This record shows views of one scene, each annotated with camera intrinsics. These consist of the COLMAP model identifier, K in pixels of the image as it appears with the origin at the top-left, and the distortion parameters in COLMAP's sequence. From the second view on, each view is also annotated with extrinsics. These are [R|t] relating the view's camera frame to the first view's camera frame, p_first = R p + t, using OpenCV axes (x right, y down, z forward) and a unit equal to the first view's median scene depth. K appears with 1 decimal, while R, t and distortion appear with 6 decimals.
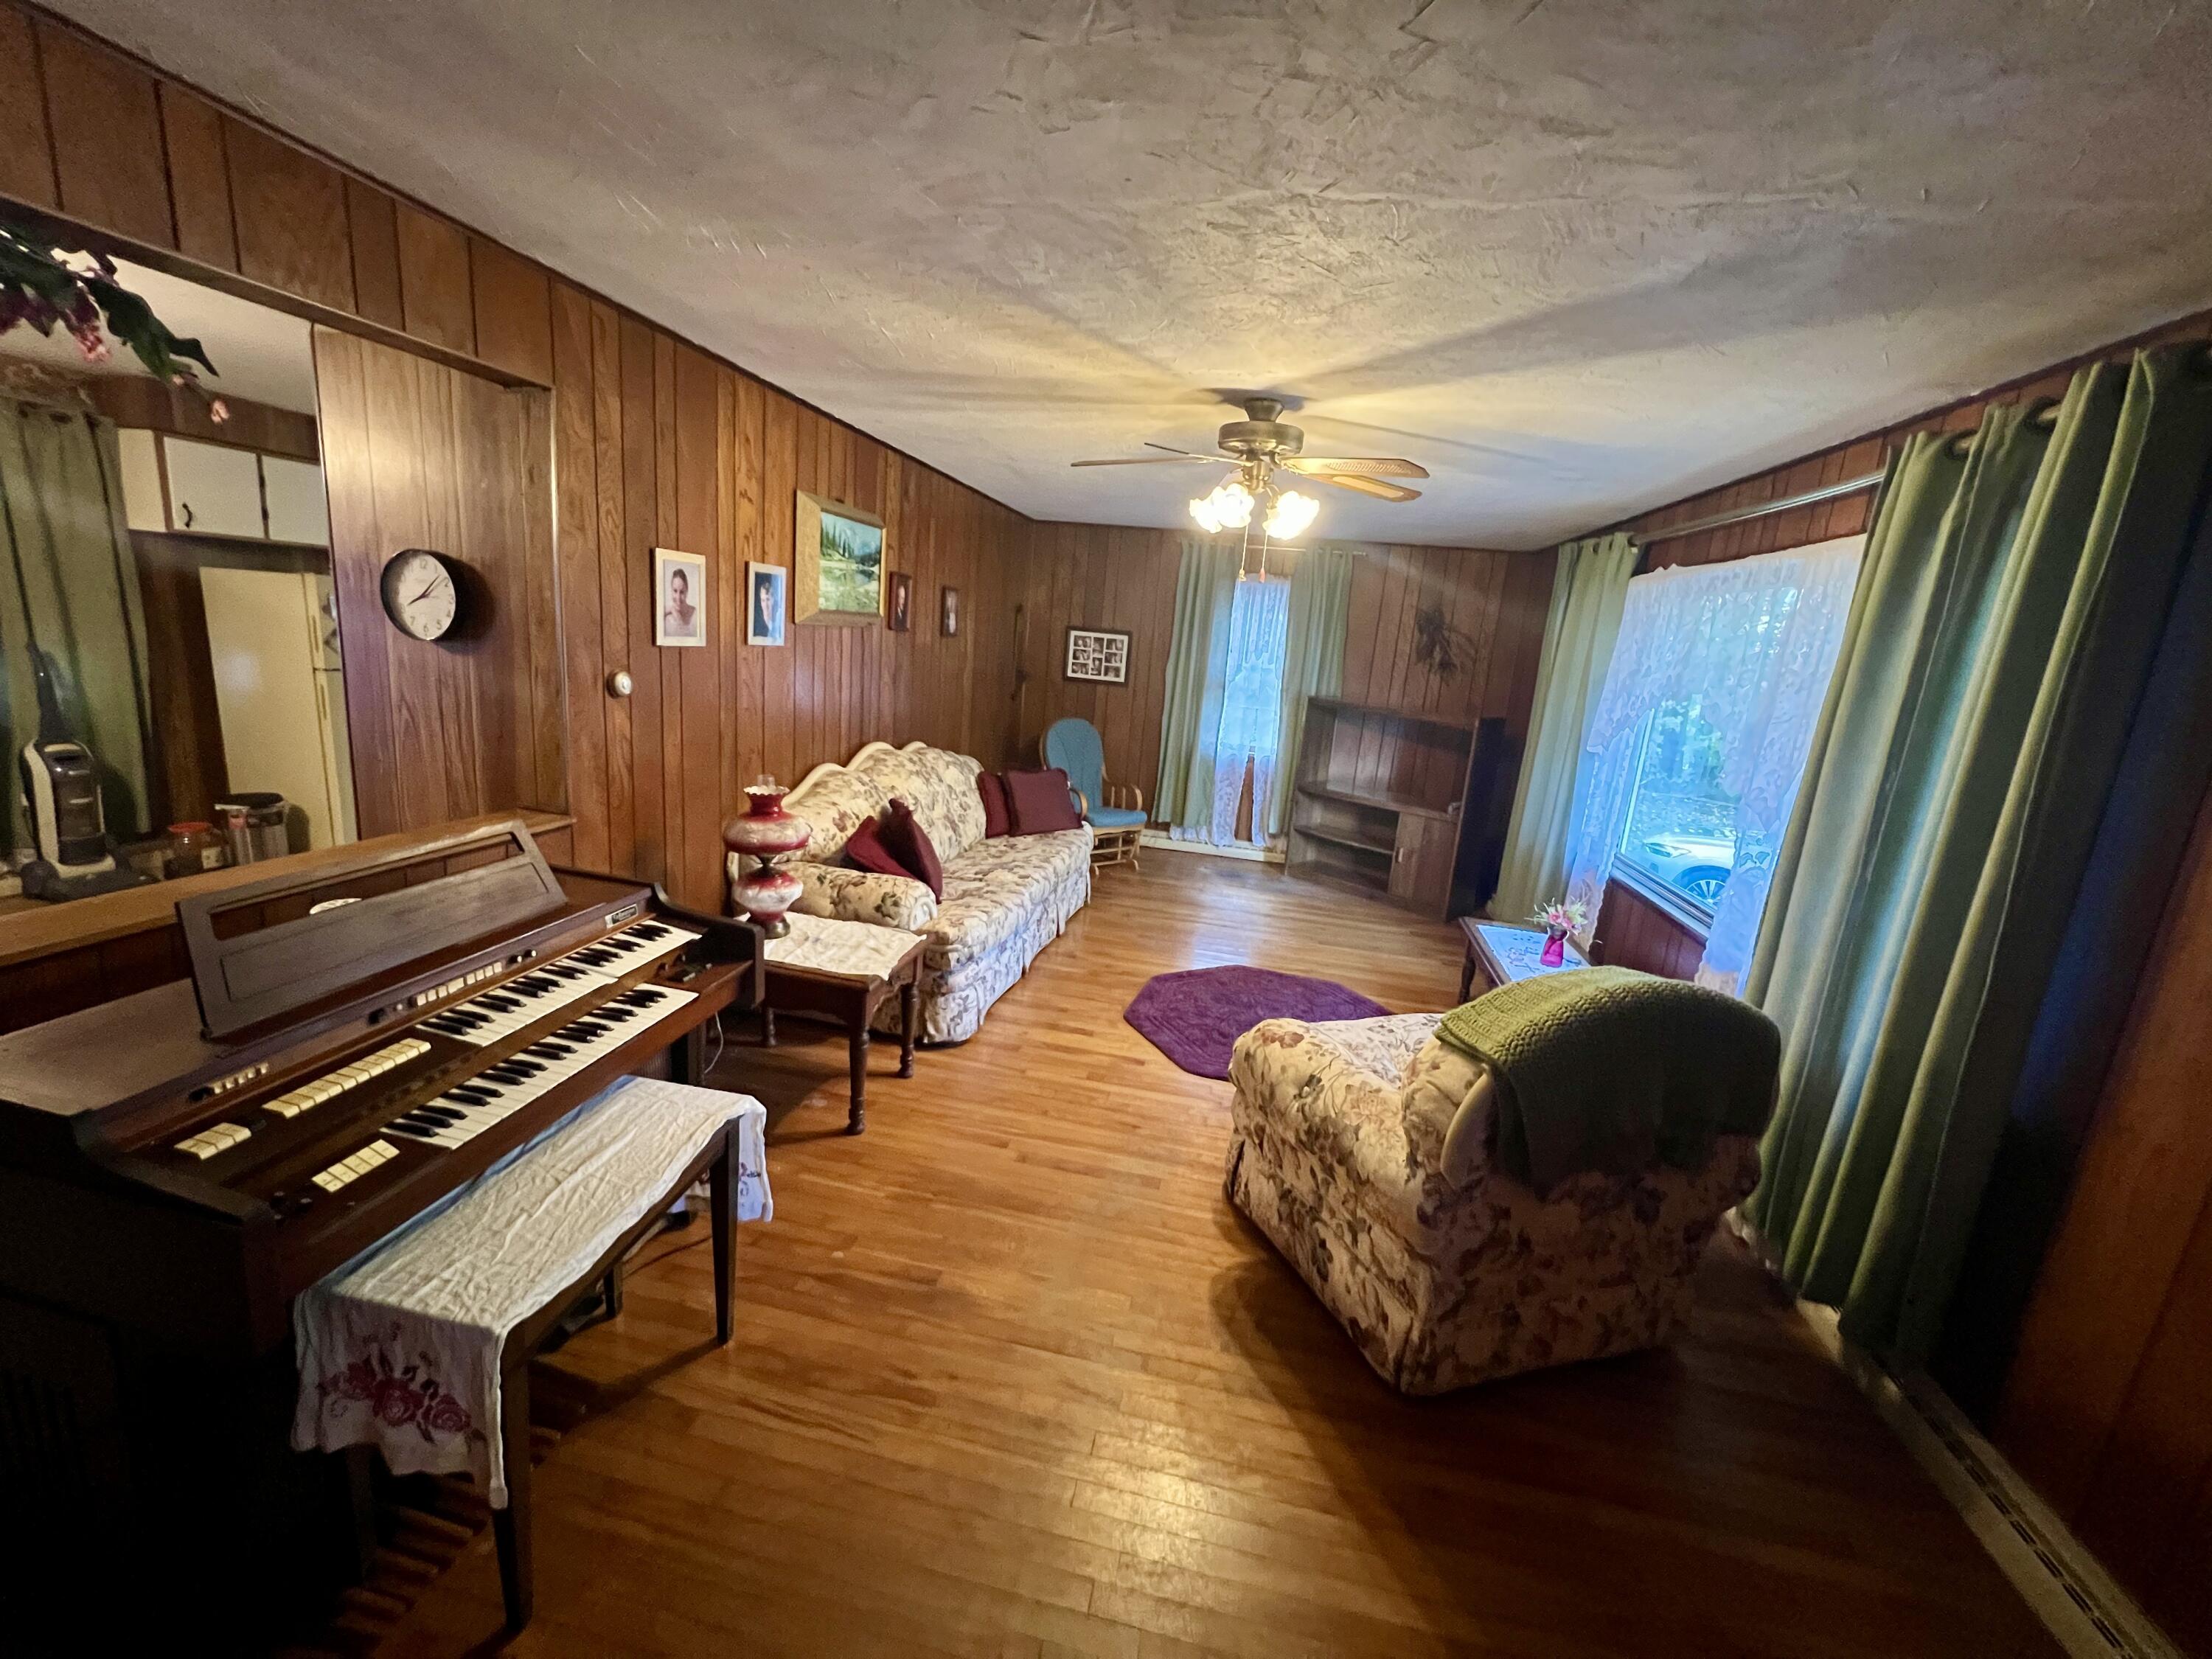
lens RADIAL K [[889.0, 0, 1105.3], [0, 889.0, 837.9], [0, 0, 1]] dist [-0.010143, 0.000111]
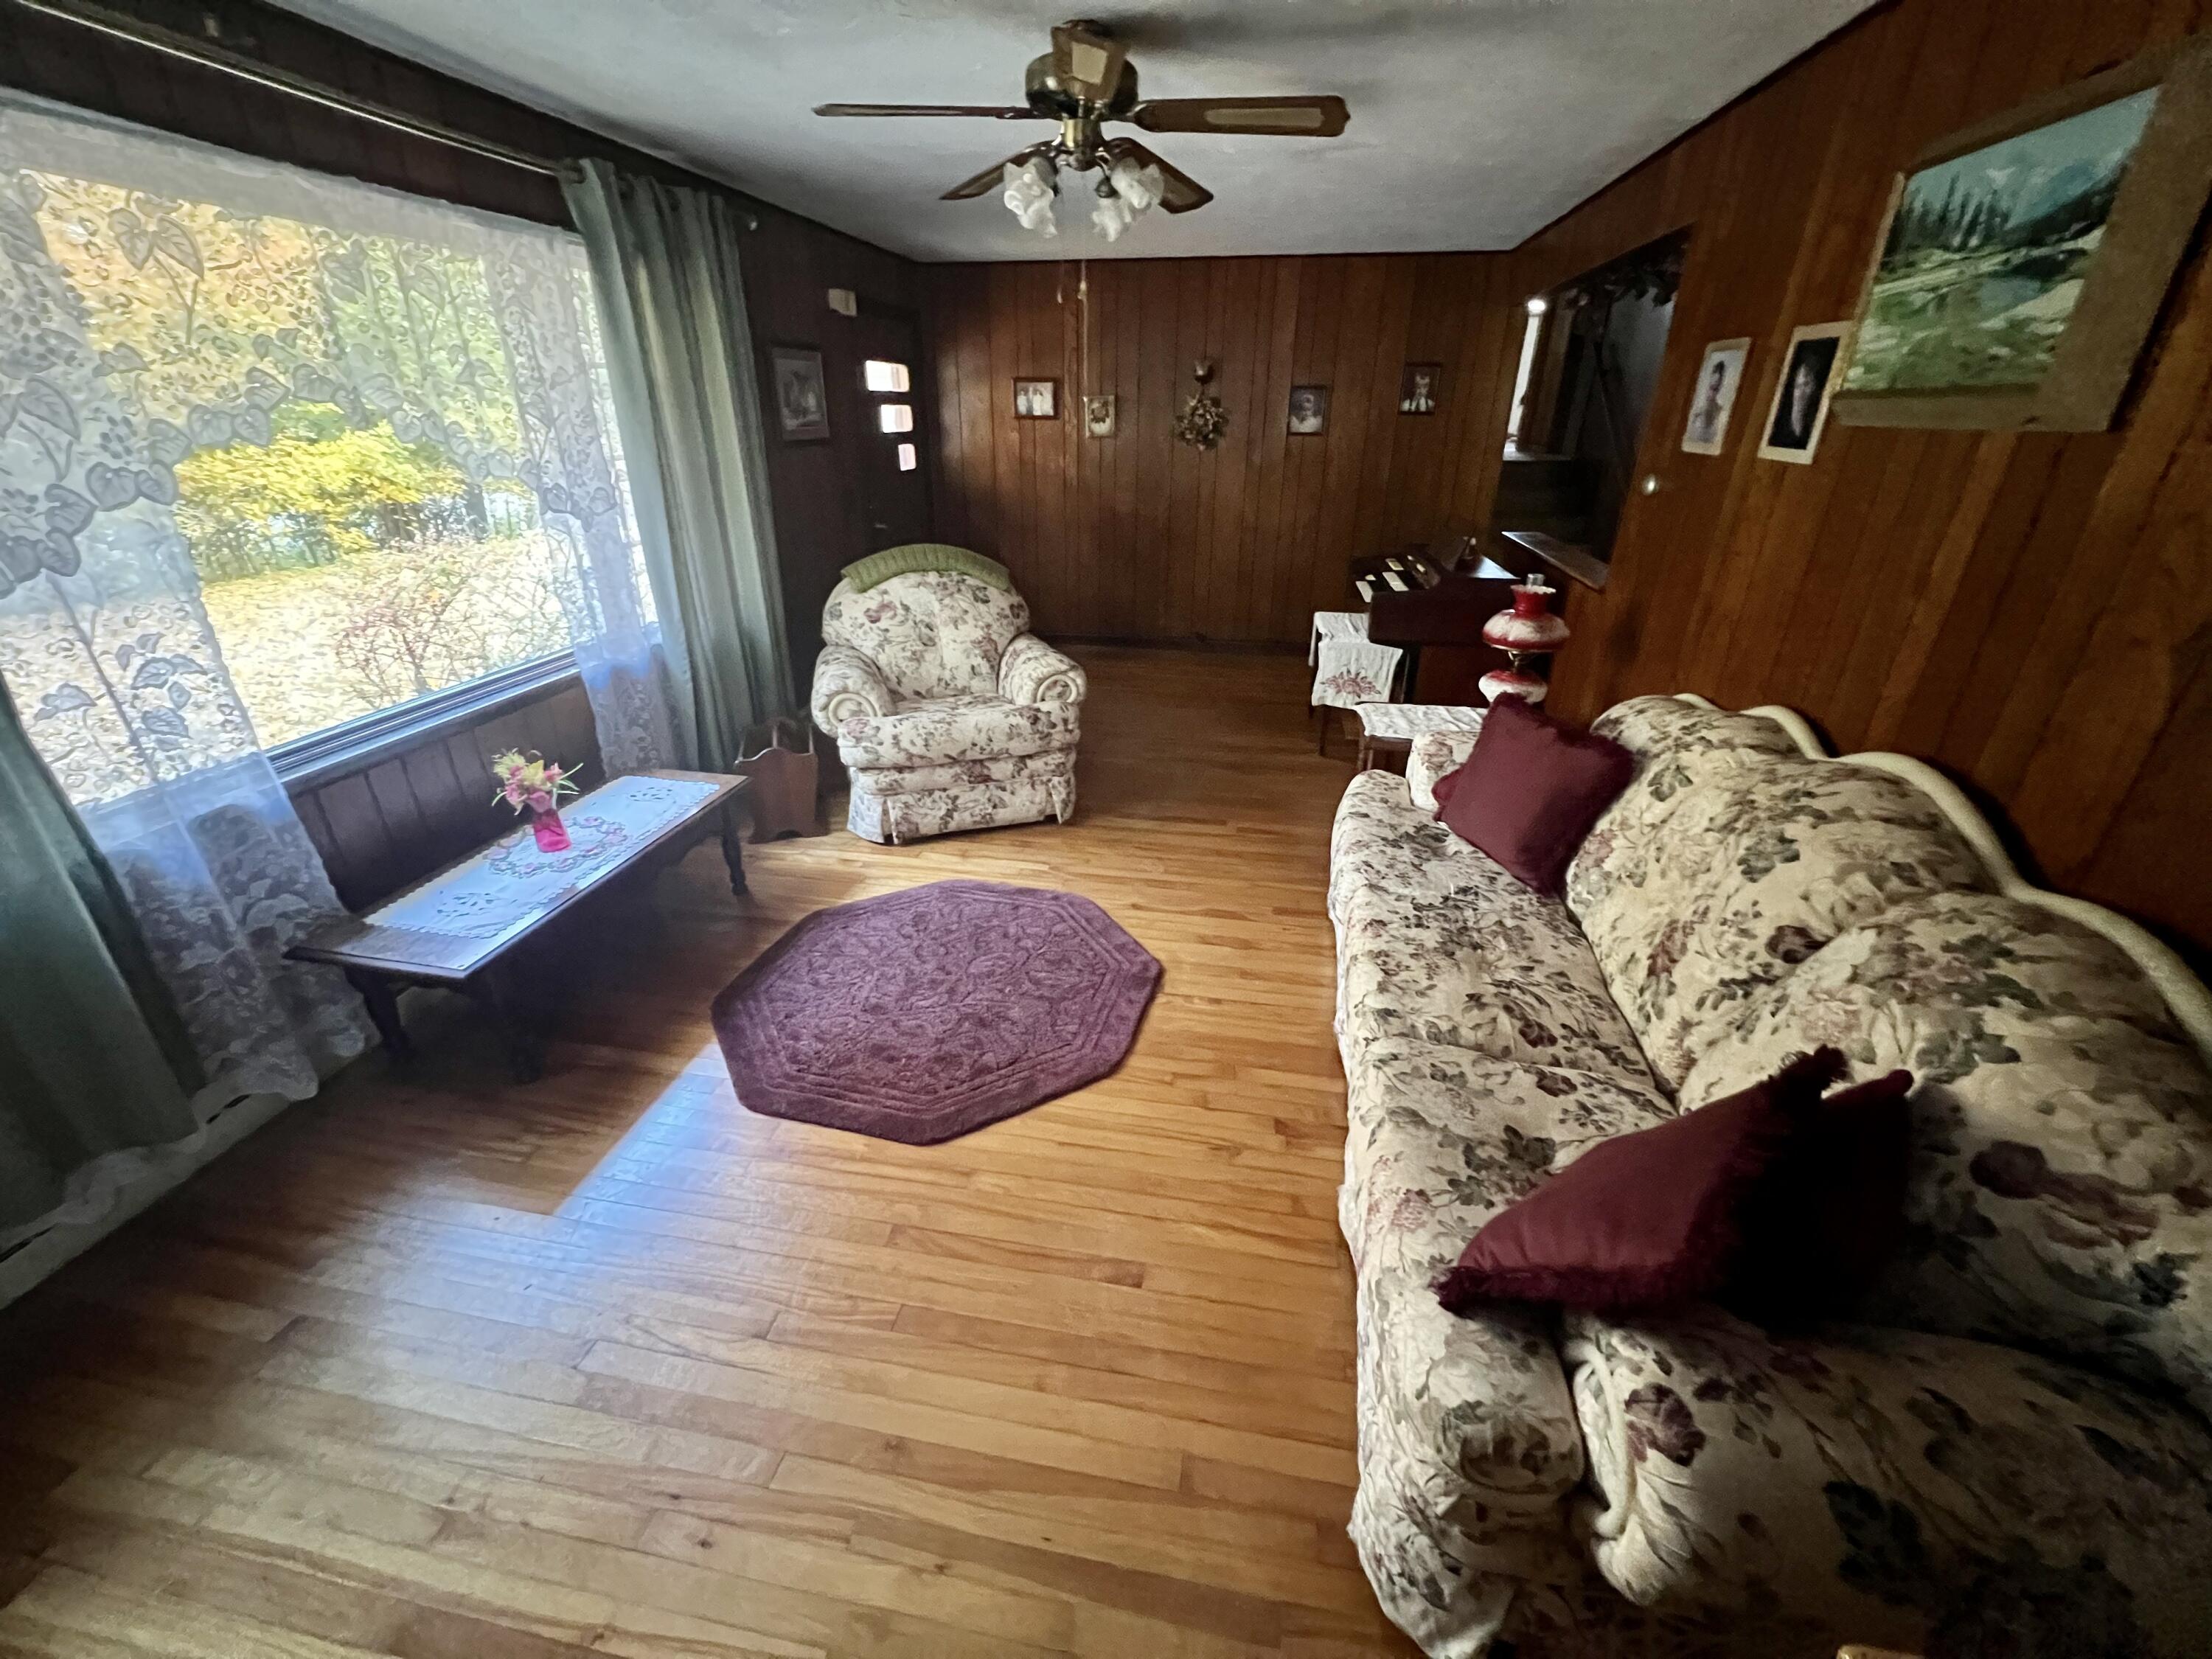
lens RADIAL K [[889.0, 0, 1105.5], [0, 889.0, 829.0], [0, 0, 1]] dist [-0.010143, 0.000111]
pose [[-0.995802, -0.078129, -0.047698, 0.127890], [-0.090880, 0.781446, 0.617320, -0.376537], [-0.010957, 0.619063, -0.785265, 1.755526]]
